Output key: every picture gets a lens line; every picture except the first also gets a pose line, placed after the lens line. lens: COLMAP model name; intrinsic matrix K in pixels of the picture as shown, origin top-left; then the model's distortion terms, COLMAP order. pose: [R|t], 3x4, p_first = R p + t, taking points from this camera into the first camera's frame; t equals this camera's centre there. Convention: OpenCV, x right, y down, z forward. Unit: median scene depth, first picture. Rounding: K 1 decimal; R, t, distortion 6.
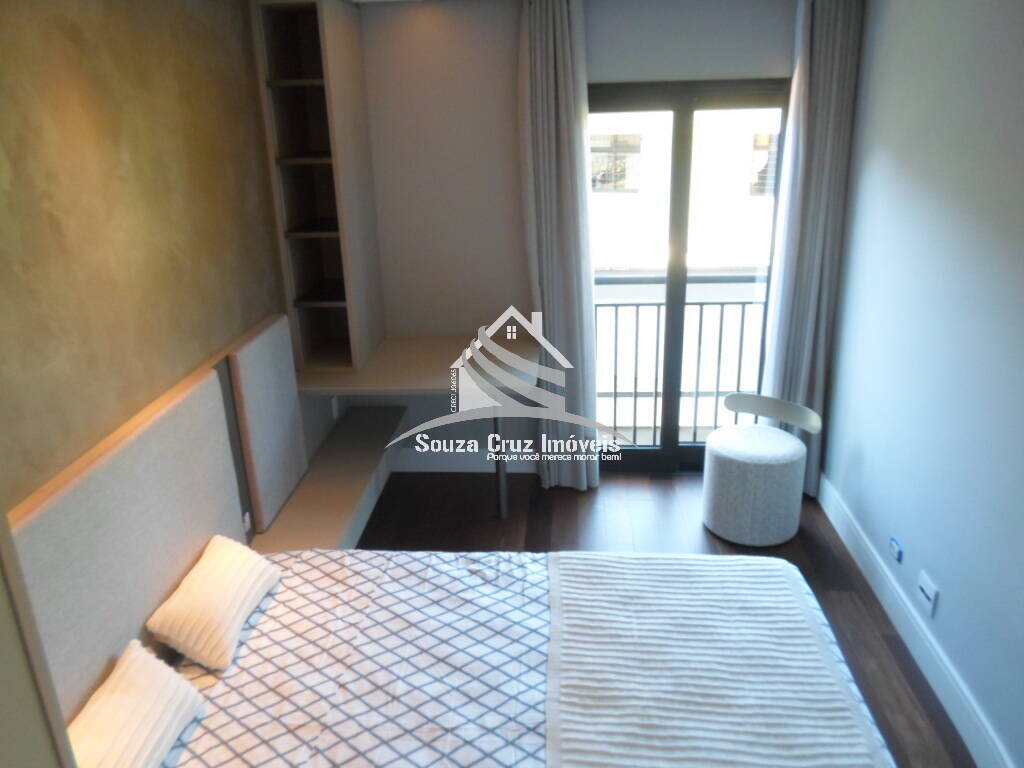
lens RADIAL K [[794.0, 0, 509.5], [0, 794.0, 379.6], [0, 0, 1]] dist [-0.003792, -0.008123]
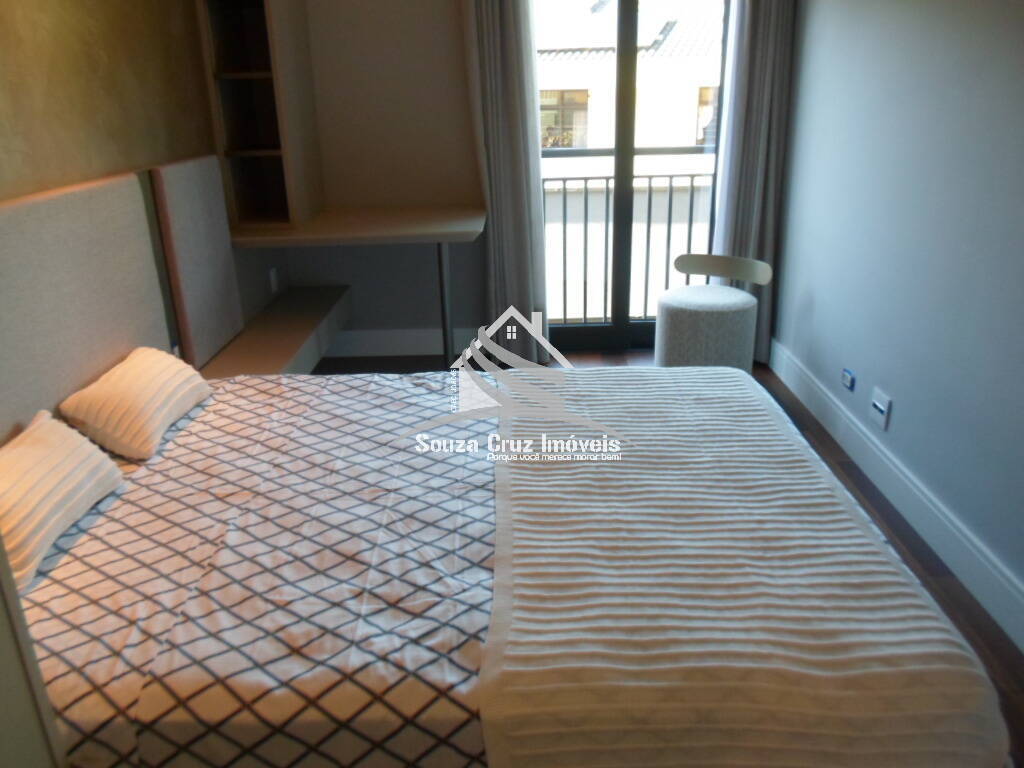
lens RADIAL K [[794.0, 0, 509.5], [0, 794.0, 379.6], [0, 0, 1]] dist [-0.003792, -0.008123]
pose [[0.998018, -0.017627, 0.060406, 0.006015], [0.016862, 0.999771, 0.013147, 0.215375], [-0.060624, -0.012102, 0.998087, 0.040898]]
